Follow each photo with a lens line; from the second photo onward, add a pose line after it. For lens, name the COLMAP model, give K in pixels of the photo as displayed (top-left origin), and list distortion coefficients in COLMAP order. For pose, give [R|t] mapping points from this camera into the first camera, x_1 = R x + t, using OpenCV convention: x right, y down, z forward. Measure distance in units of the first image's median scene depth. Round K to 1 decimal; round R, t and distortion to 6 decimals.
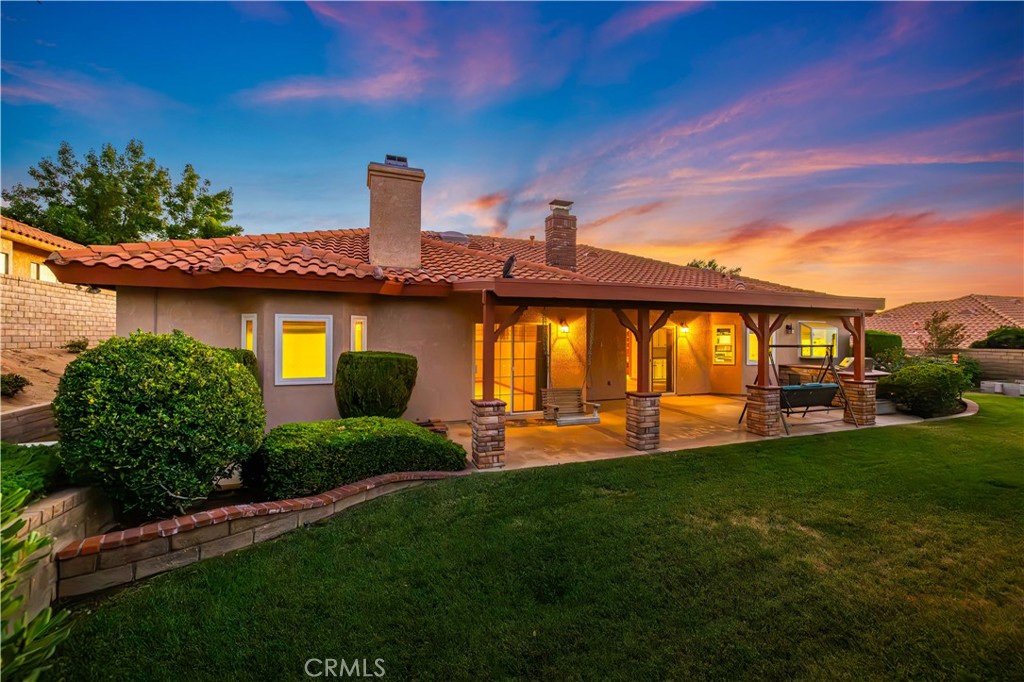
lens RADIAL K [[426.1, 0, 512.0], [0, 426.1, 341.0], [0, 0, 1]] dist [0.000374, 0.000082]
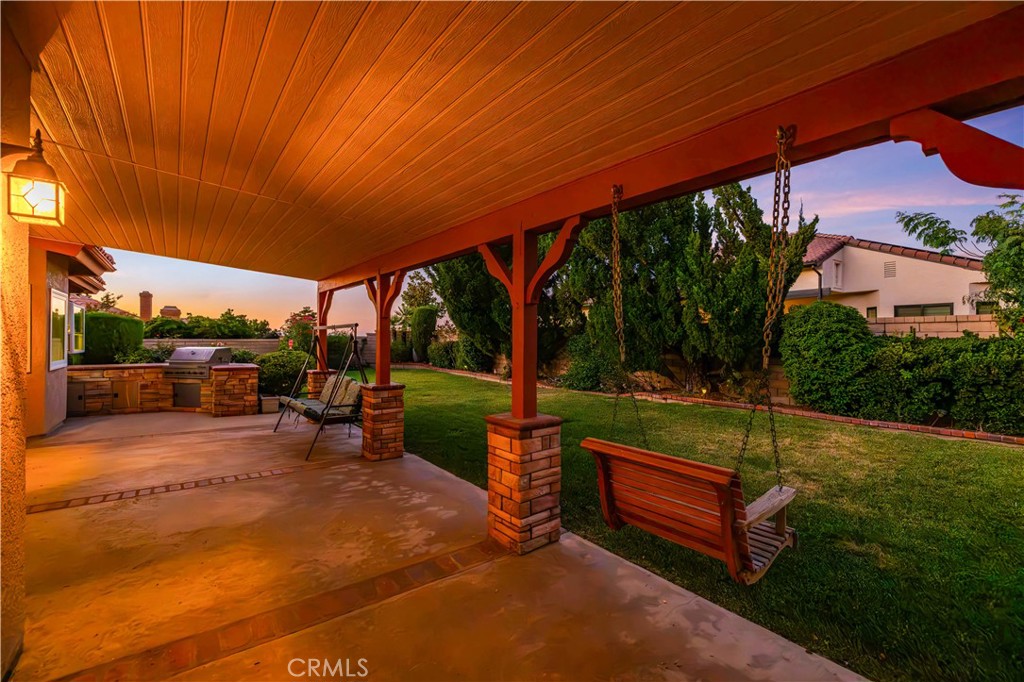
lens RADIAL K [[426.1, 0, 512.0], [0, 426.1, 341.0], [0, 0, 1]] dist [0.000374, 0.000082]
pose [[-0.300939, 0.005932, 0.953625, -0.121017], [-0.019394, 0.999736, -0.012339, 0.046467], [-0.953446, -0.022208, -0.300744, 1.164189]]
